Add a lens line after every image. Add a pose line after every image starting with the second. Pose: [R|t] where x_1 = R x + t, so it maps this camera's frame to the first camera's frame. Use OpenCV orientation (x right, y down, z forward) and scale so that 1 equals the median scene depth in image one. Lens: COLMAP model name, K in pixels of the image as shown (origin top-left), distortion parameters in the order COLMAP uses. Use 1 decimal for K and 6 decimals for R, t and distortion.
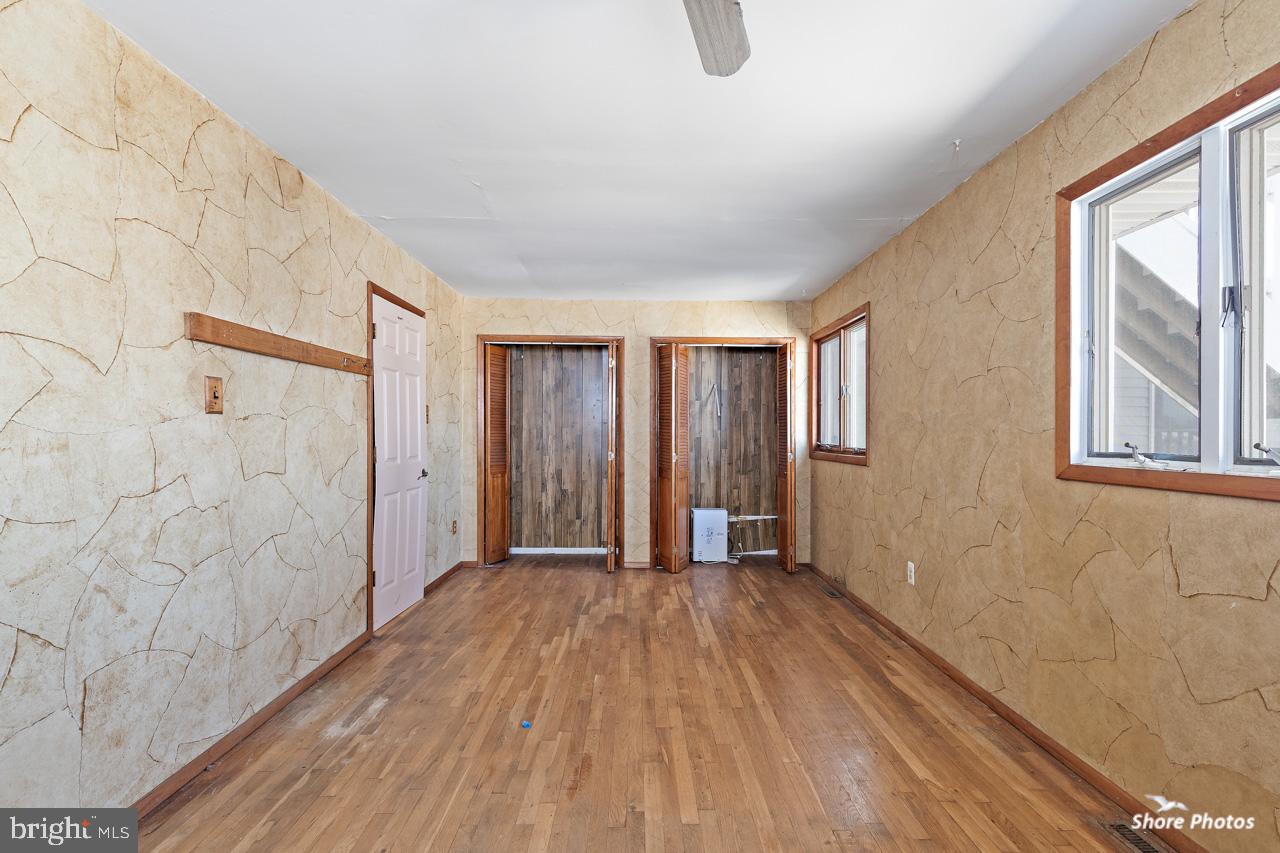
lens RADIAL K [[582.5, 0, 645.0], [0, 582.5, 433.7], [0, 0, 1]] dist [0.006575, 0.000335]
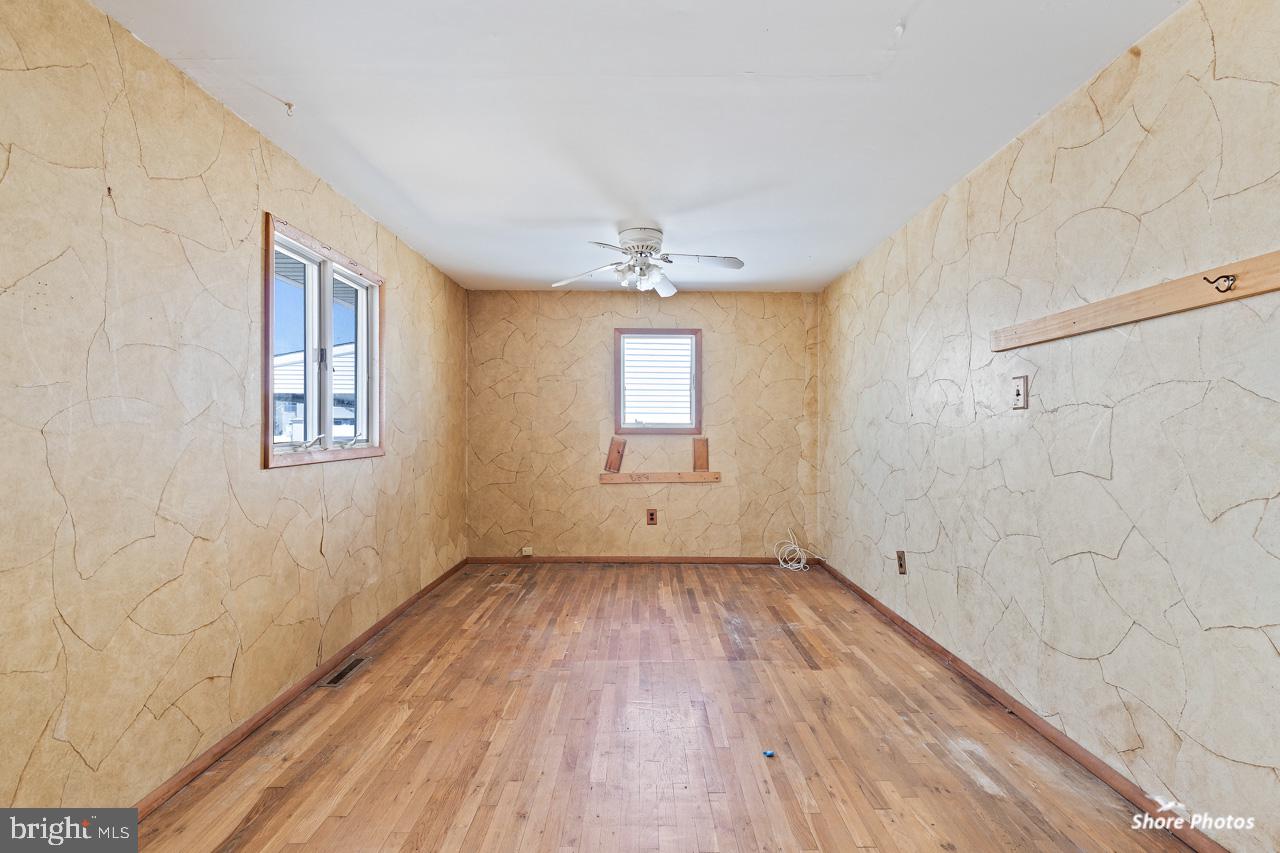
lens RADIAL K [[582.5, 0, 645.0], [0, 582.5, 433.7], [0, 0, 1]] dist [0.006575, 0.000335]
pose [[-0.999945, 0.001632, 0.010321, -0.024053], [0.001727, 0.999956, 0.009192, 0.001296], [-0.010306, 0.009210, -0.999904, 1.979287]]
